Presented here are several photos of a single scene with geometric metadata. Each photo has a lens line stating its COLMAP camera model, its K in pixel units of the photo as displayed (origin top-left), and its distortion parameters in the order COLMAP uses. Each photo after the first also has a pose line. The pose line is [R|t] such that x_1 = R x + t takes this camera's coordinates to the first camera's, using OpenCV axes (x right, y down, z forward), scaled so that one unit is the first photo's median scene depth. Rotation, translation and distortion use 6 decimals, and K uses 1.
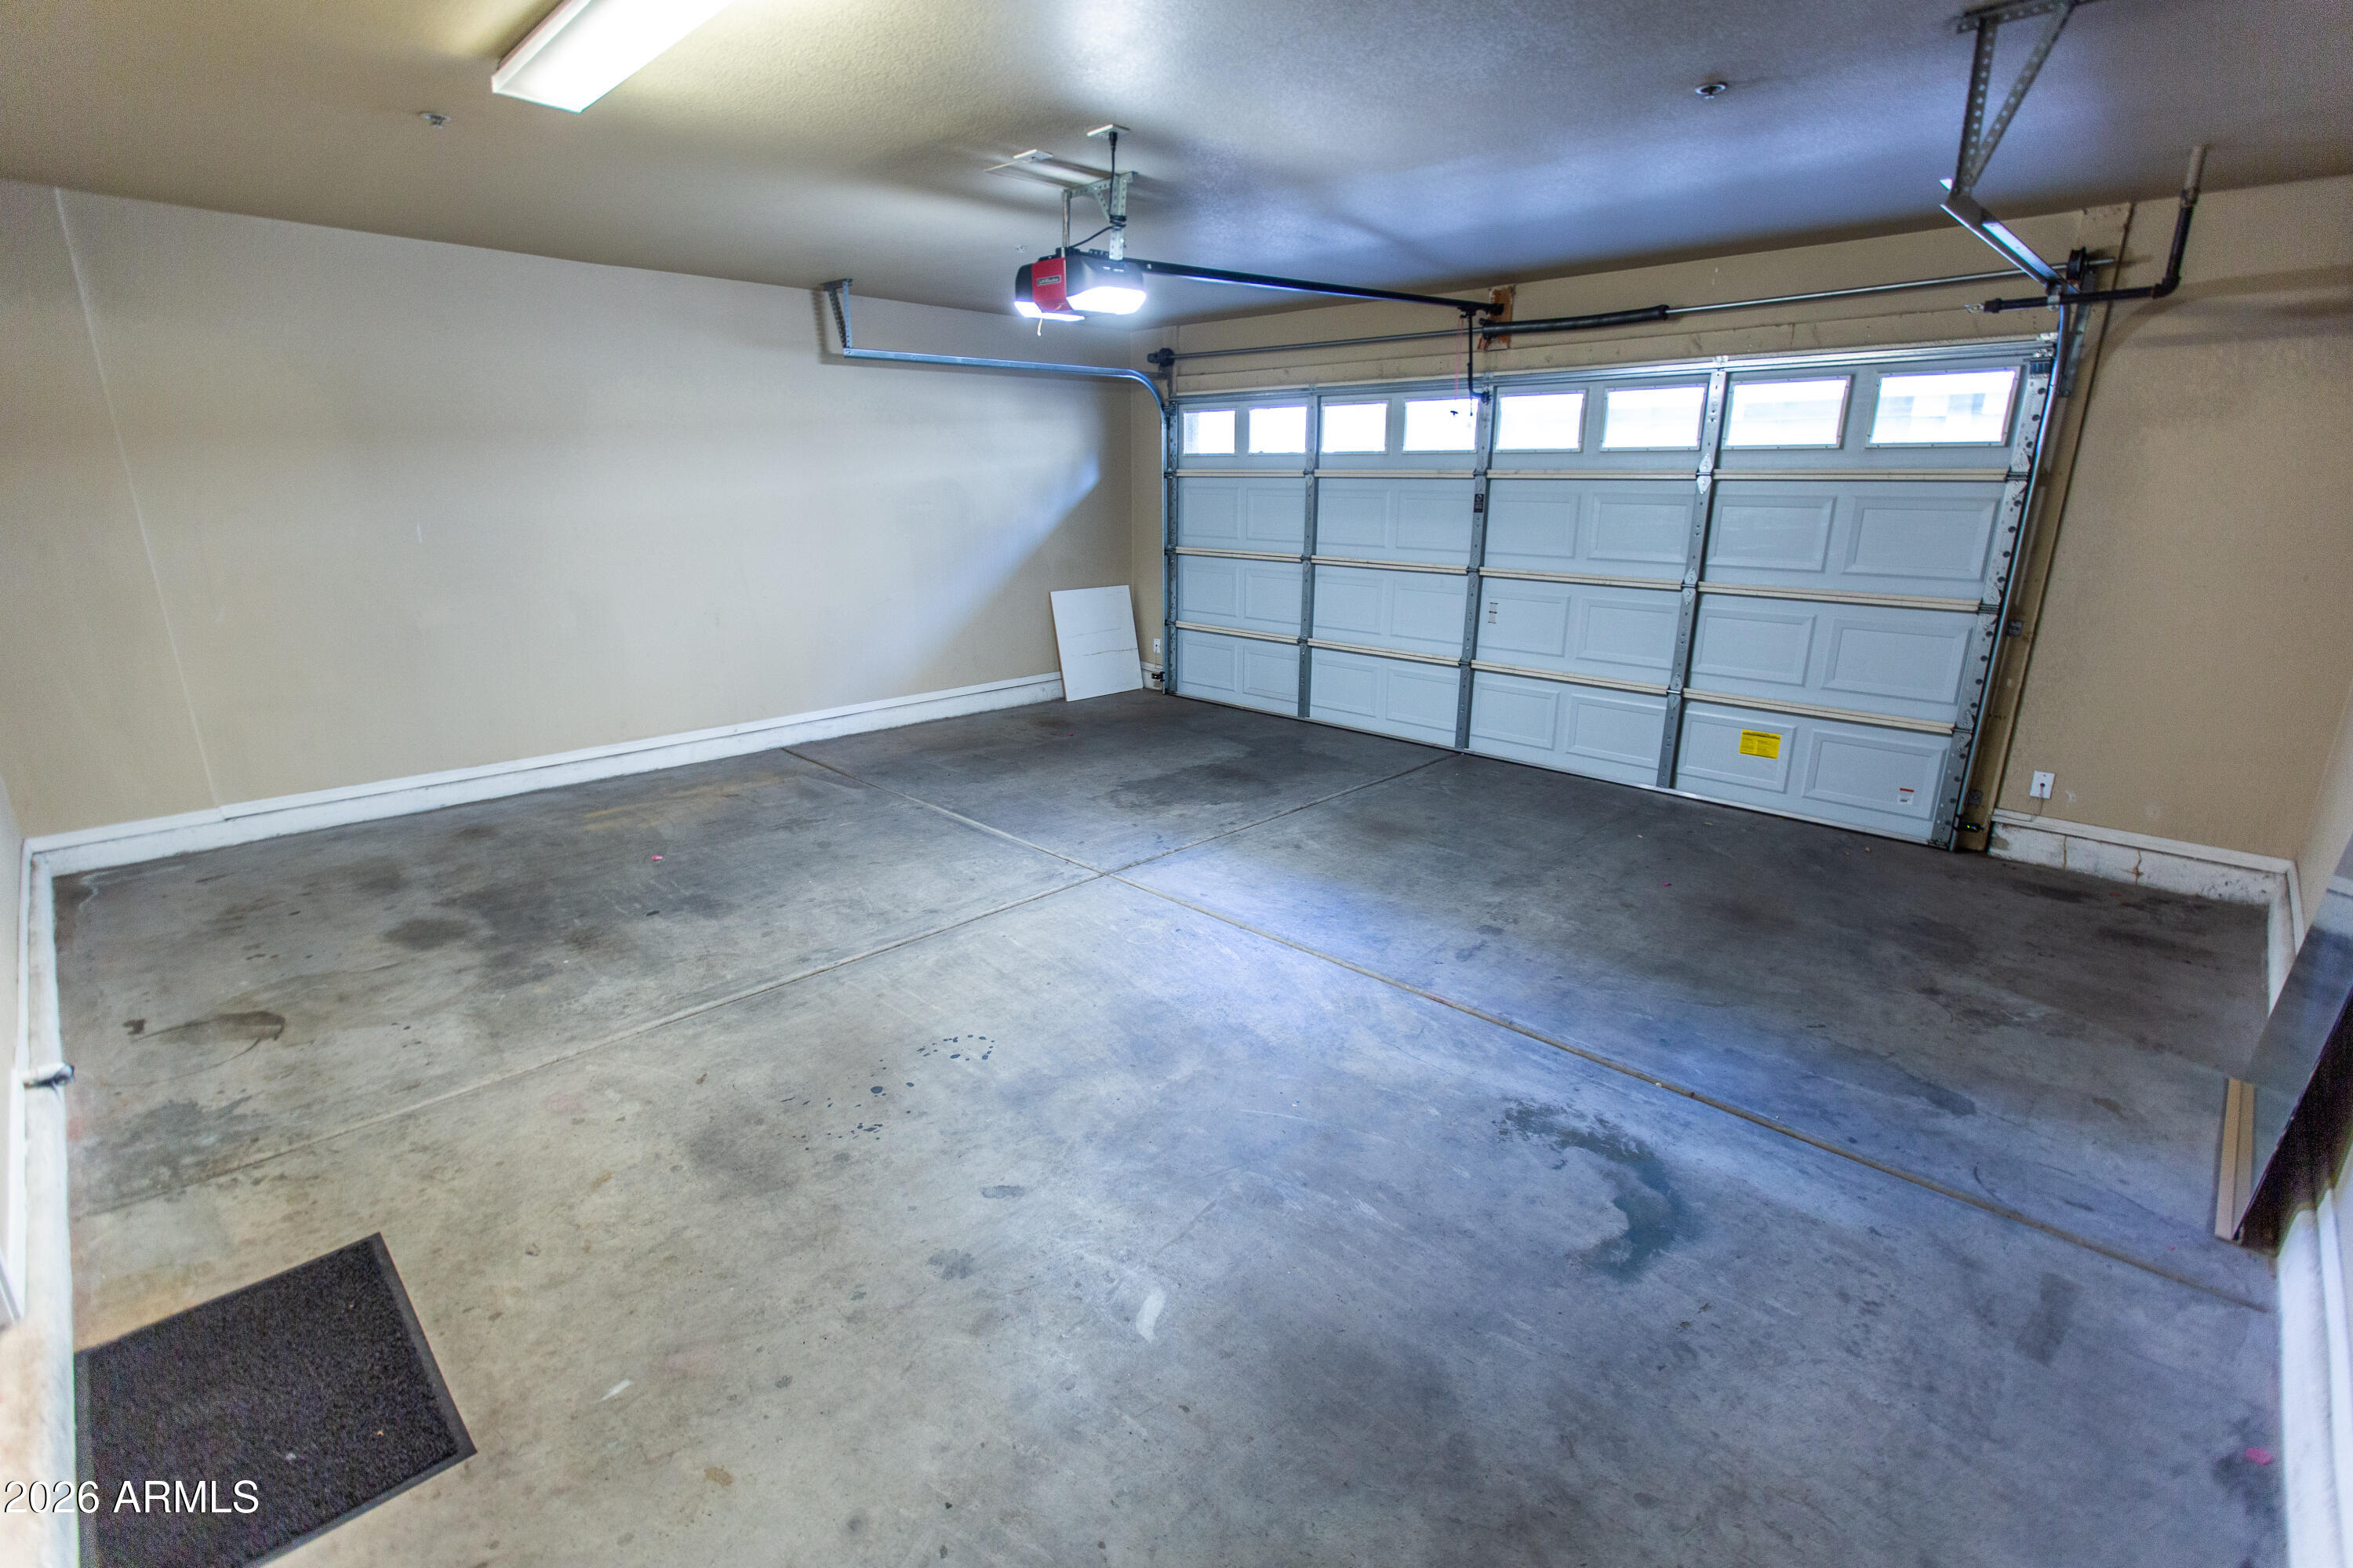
lens RADIAL K [[1055.8, 0, 1191.0], [0, 1055.8, 779.1], [0, 0, 1]] dist [0.007103, -0.000931]
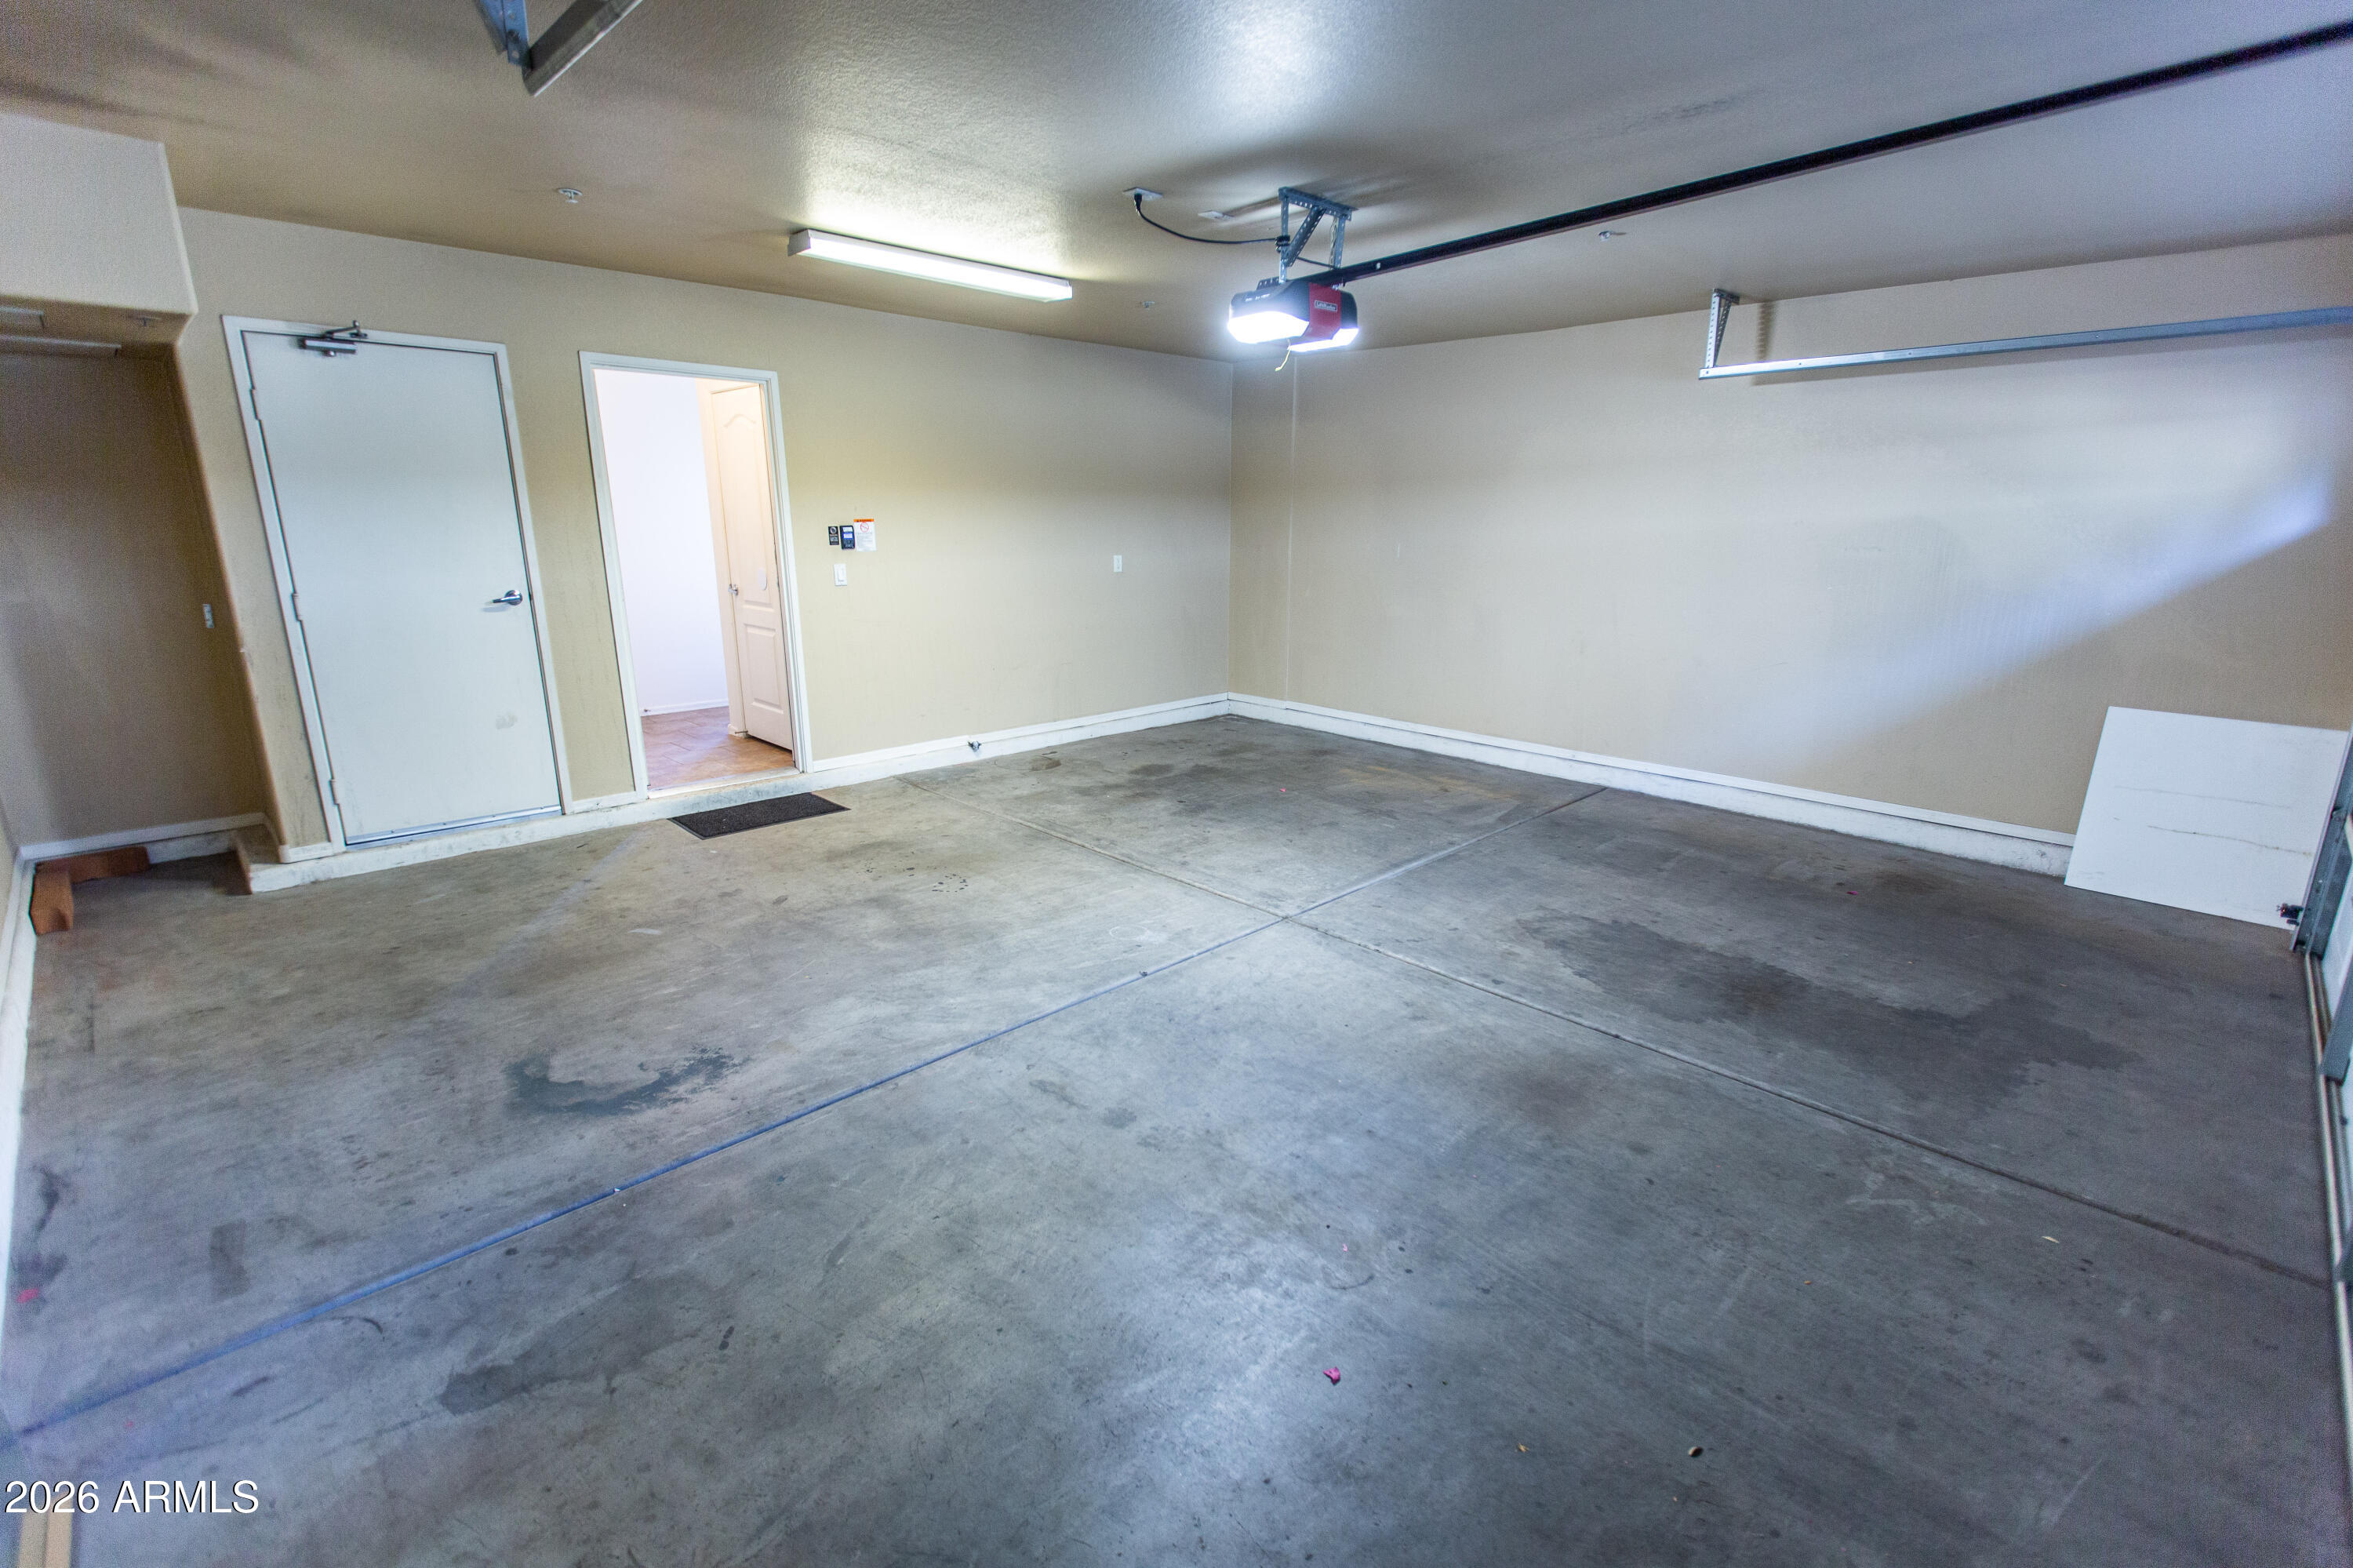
lens RADIAL K [[1055.8, 0, 1191.0], [0, 1055.8, 779.1], [0, 0, 1]] dist [0.007103, -0.000931]
pose [[-0.010472, 0.244675, -0.969549, 0.988061], [-0.286969, 0.928080, 0.237310, -0.277220], [0.957883, 0.280715, 0.060495, 0.993101]]
